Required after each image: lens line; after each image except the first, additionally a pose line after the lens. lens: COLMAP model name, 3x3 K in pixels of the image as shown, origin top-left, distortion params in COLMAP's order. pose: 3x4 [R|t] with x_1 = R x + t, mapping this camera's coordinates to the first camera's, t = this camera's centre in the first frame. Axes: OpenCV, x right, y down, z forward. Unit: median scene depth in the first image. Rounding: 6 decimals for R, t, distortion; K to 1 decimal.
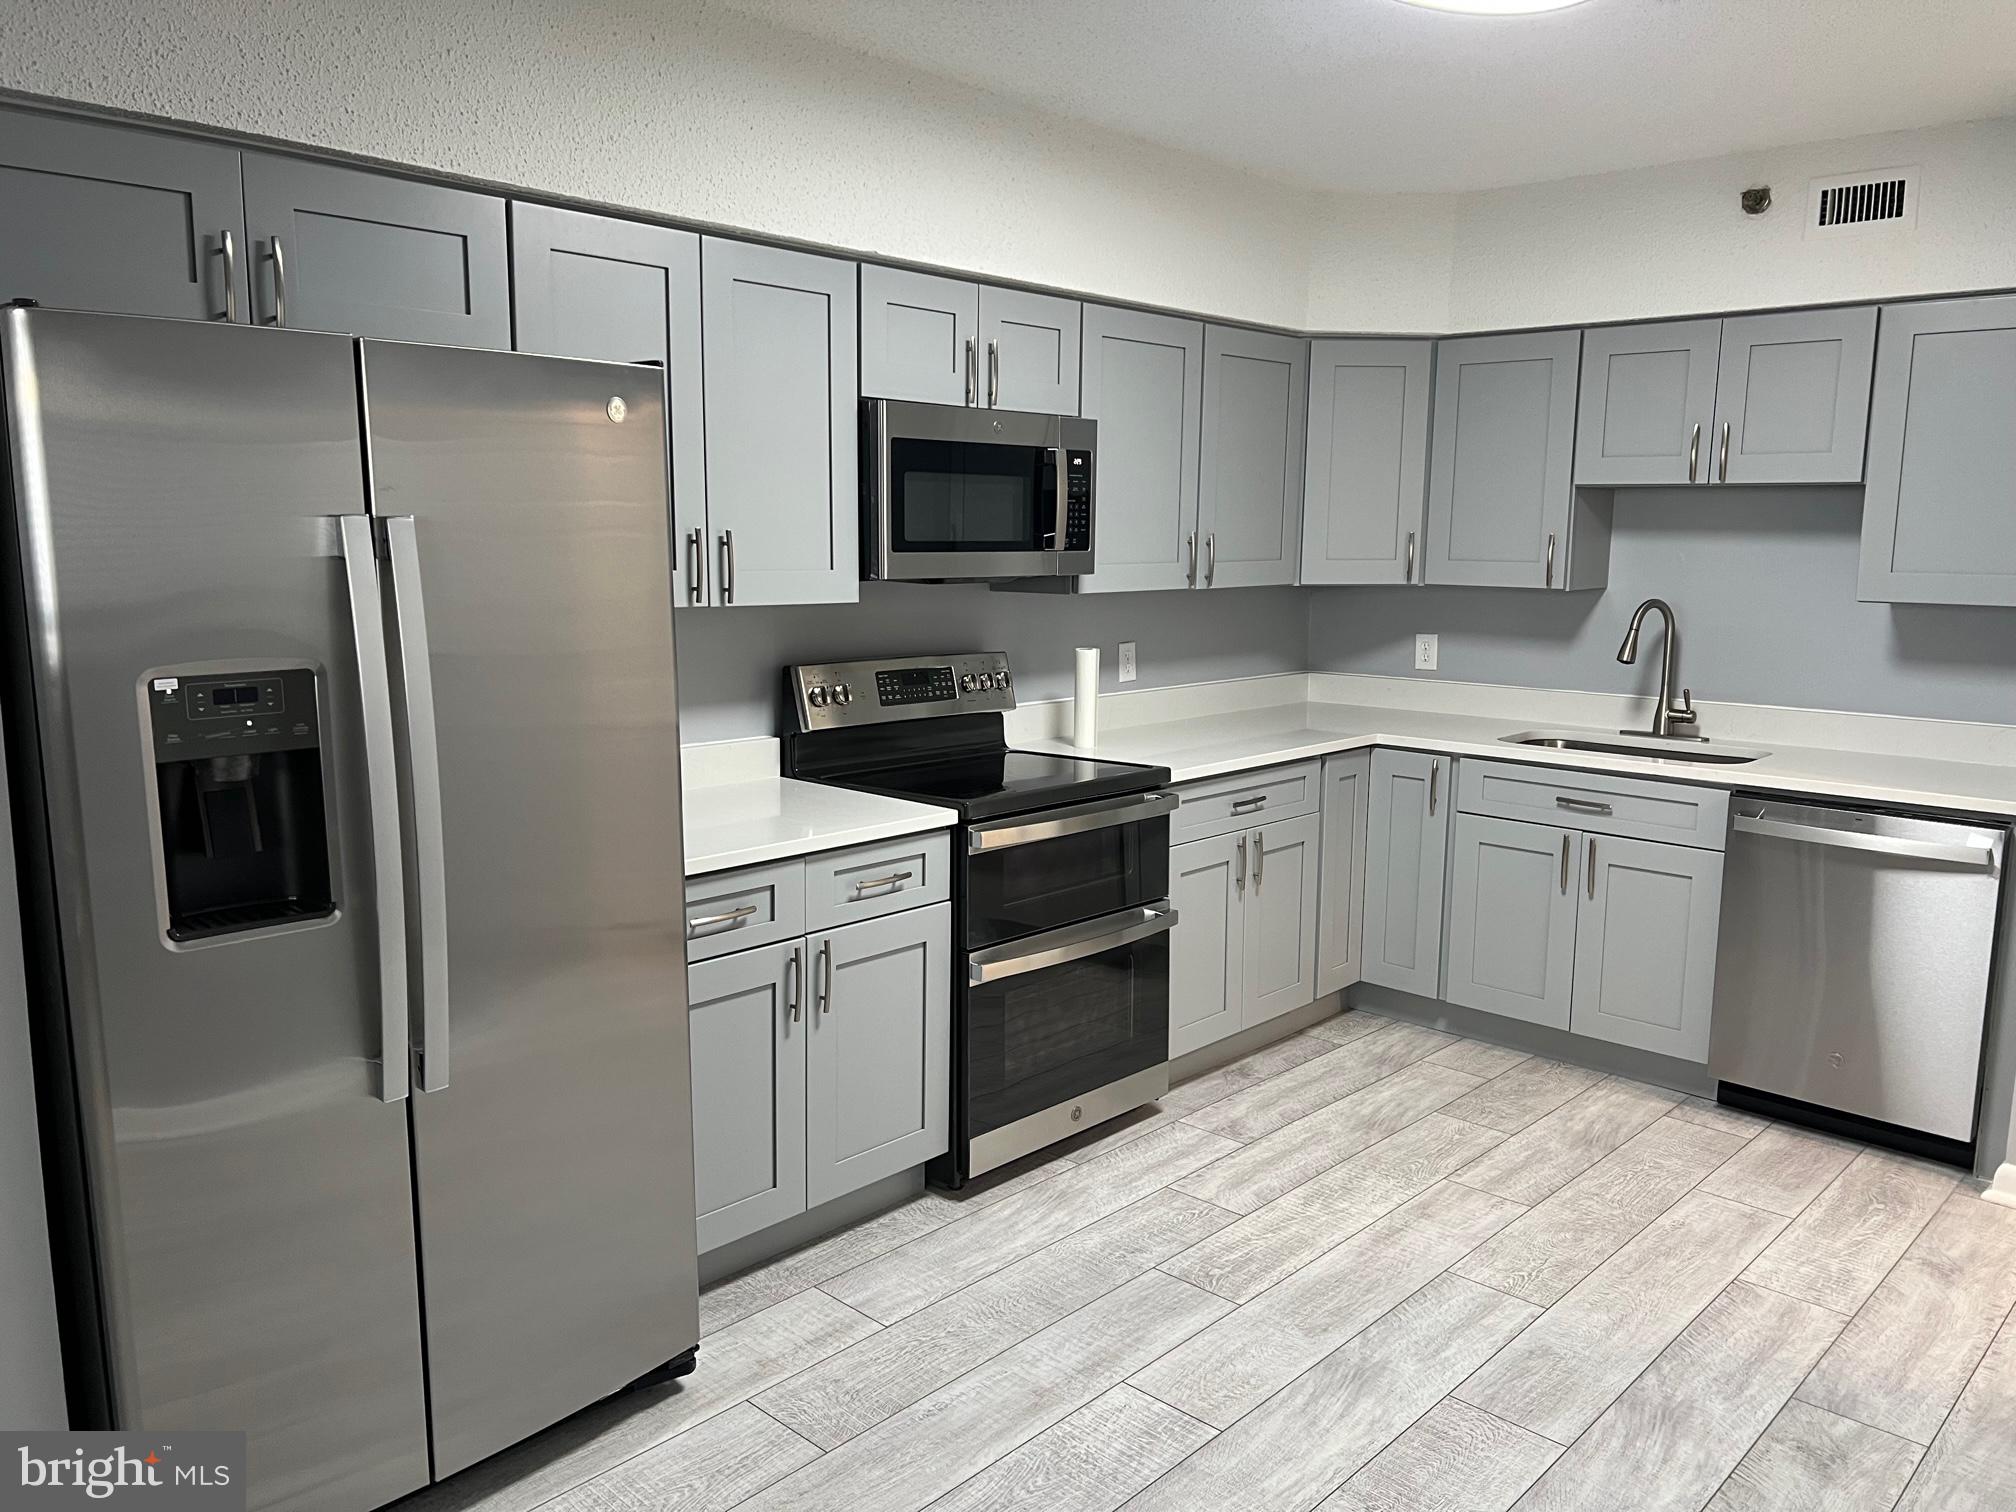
lens RADIAL K [[1505.2, 0, 1005.5], [0, 1505.2, 759.8], [0, 0, 1]] dist [0.055279, -0.070704]
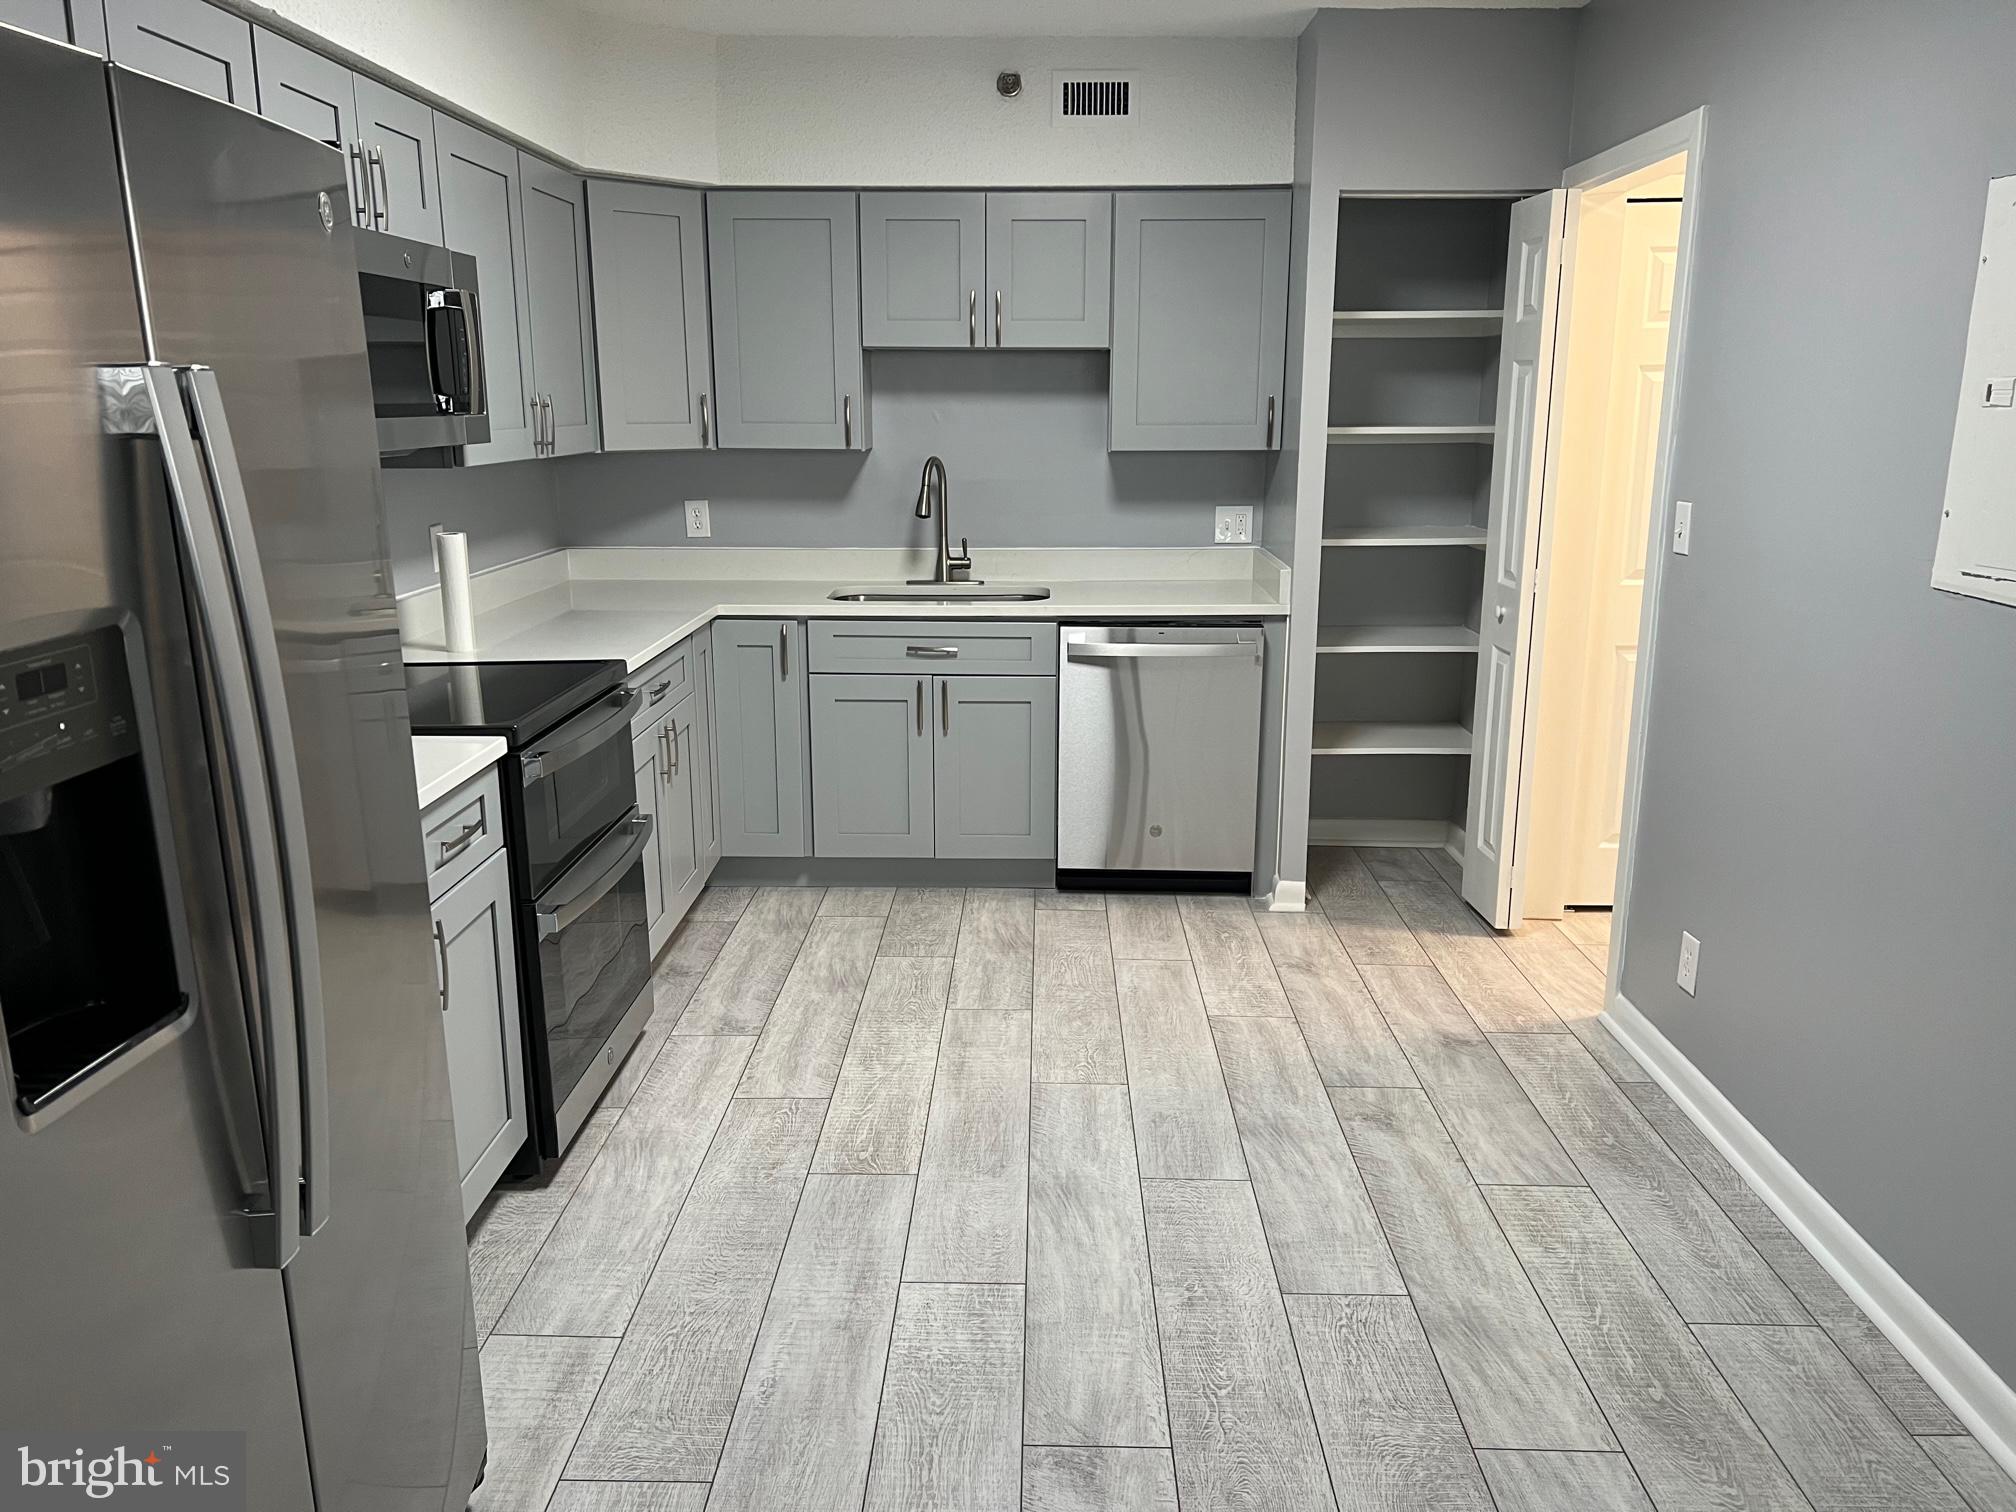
lens RADIAL K [[1505.2, 0, 997.2], [0, 1505.2, 772.6], [0, 0, 1]] dist [0.055279, -0.070704]
pose [[0.744732, -0.168684, 0.645693, -0.323400], [0.108214, 0.985247, 0.132579, -0.024061], [-0.658531, -0.028862, 0.752000, 0.172867]]
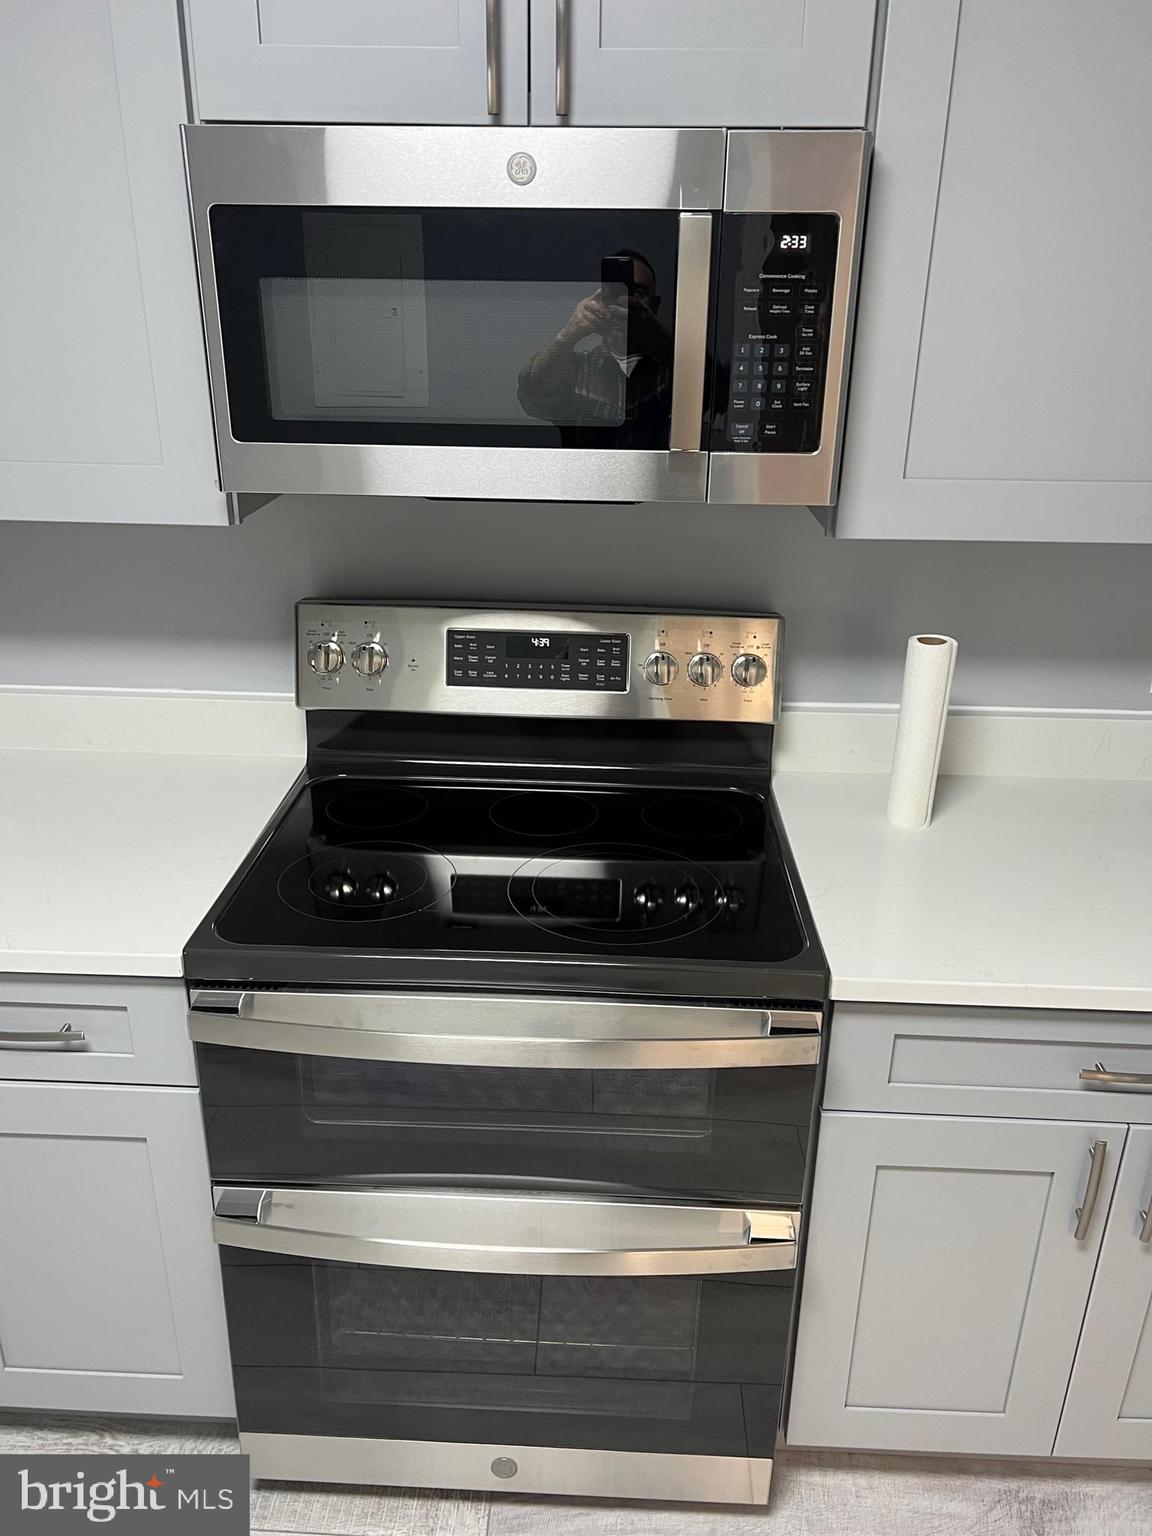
lens RADIAL K [[1146.8, 0, 574.5], [0, 1146.8, 762.0], [0, 0, 1]] dist [0.055279, -0.070704]
pose [[0.650779, 0.281685, -0.705082, 0.286371], [-0.126373, 0.955866, 0.265236, -0.135131], [0.748677, -0.083507, 0.657654, 0.721549]]
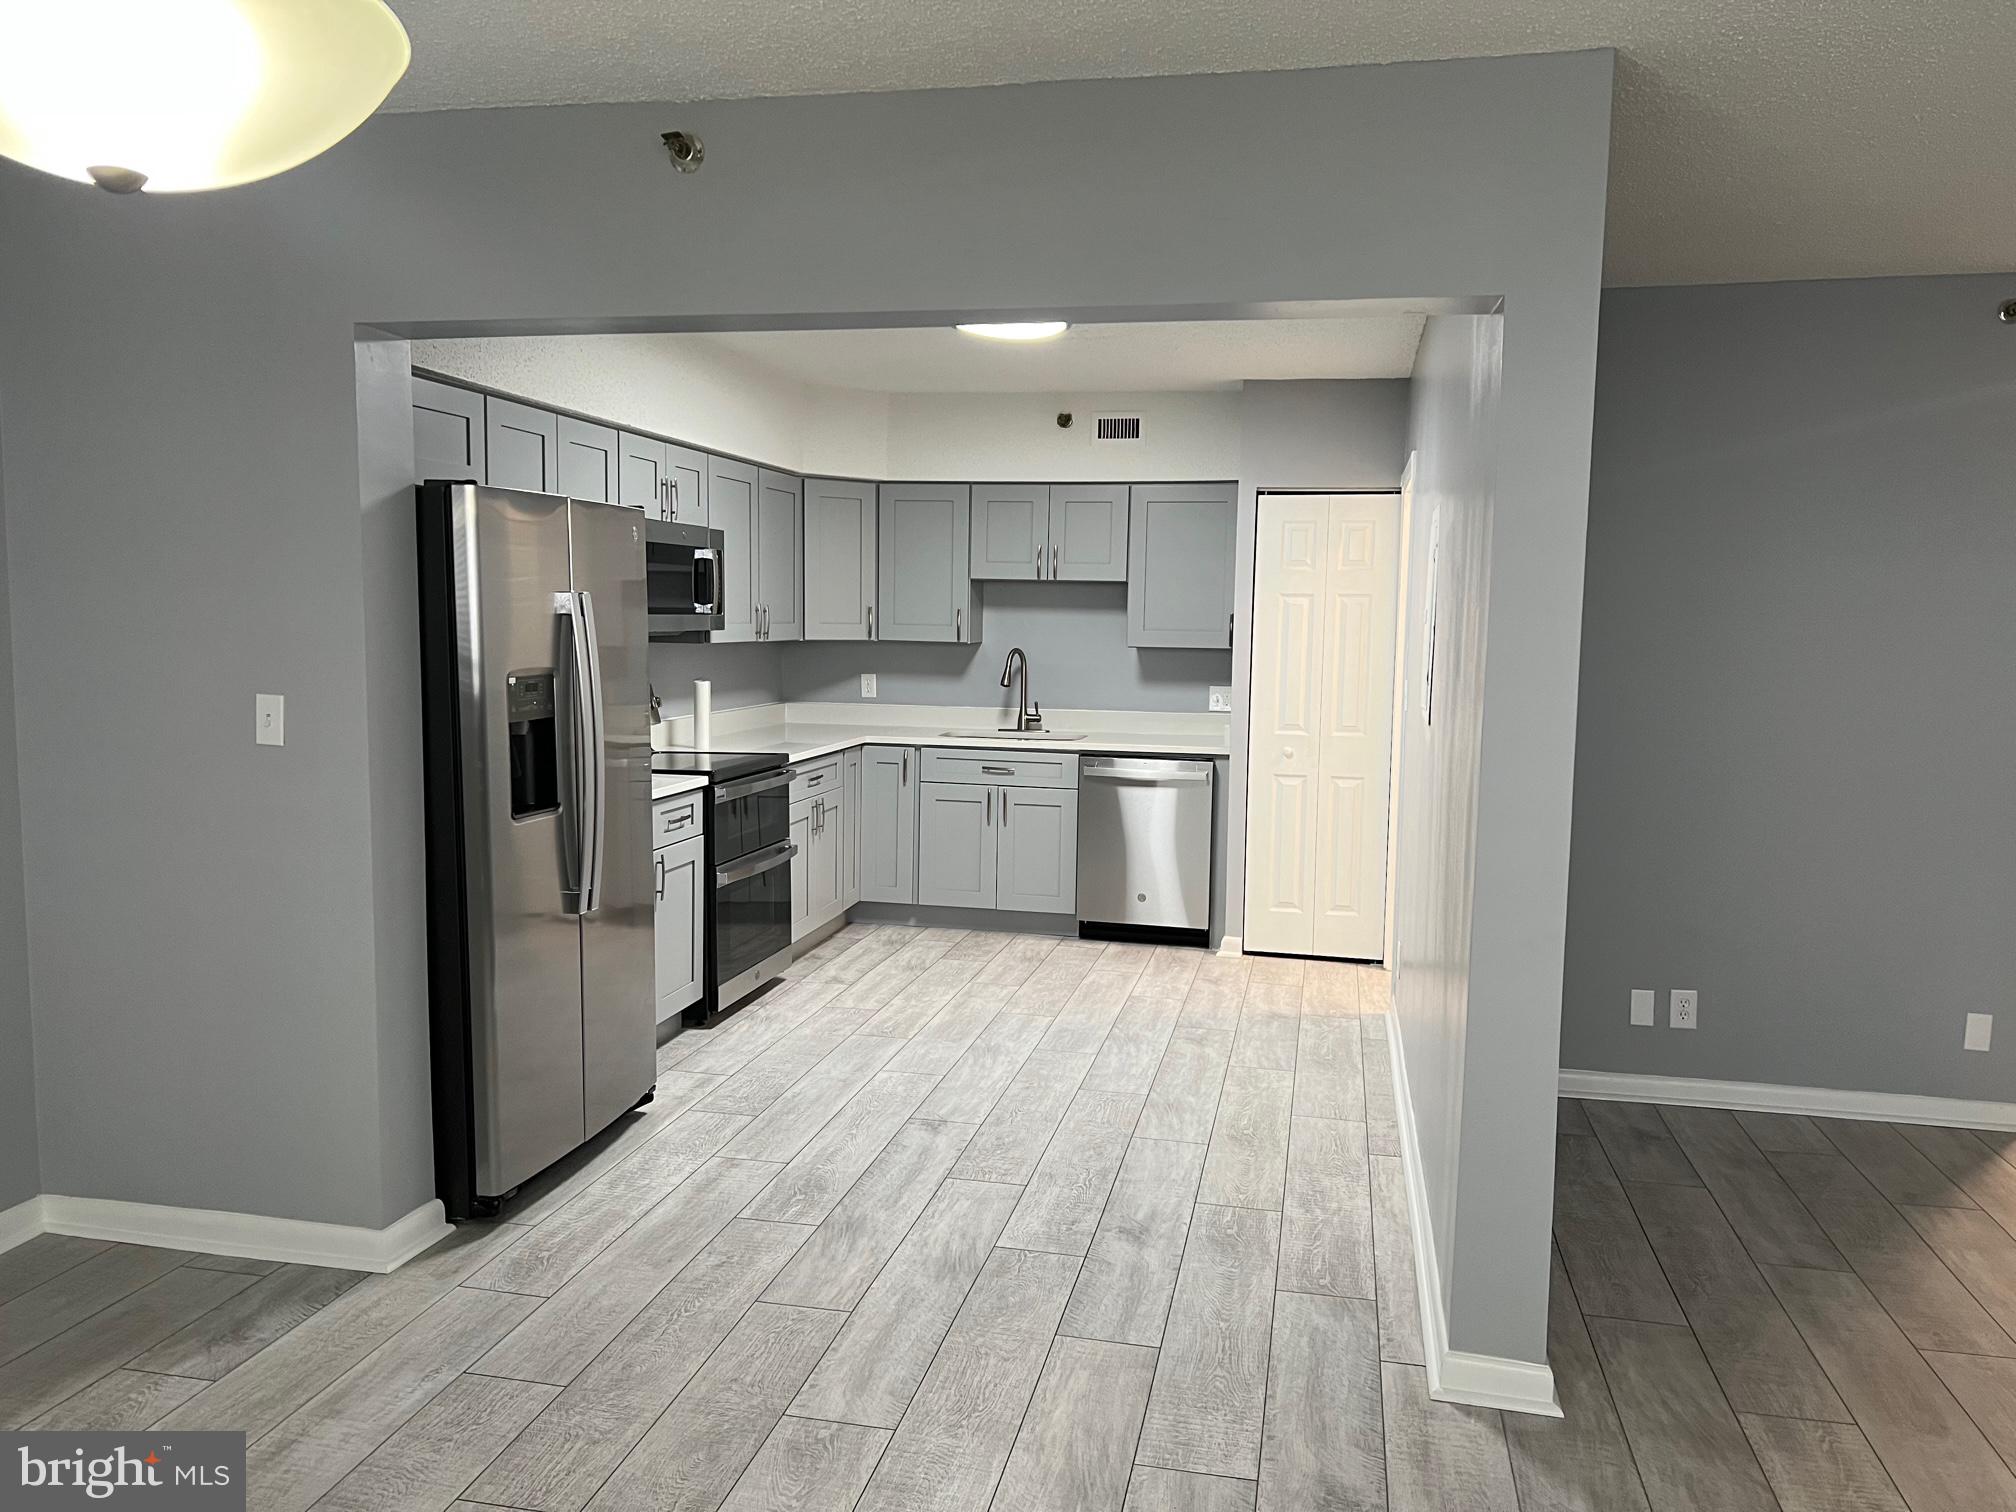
lens RADIAL K [[1505.2, 0, 1013.2], [0, 1505.2, 767.1], [0, 0, 1]] dist [0.055279, -0.070704]
pose [[0.853173, -0.046477, 0.519554, -0.510376], [0.068561, 0.997373, -0.023367, 0.073075], [-0.517103, 0.055557, 0.854118, -0.463665]]
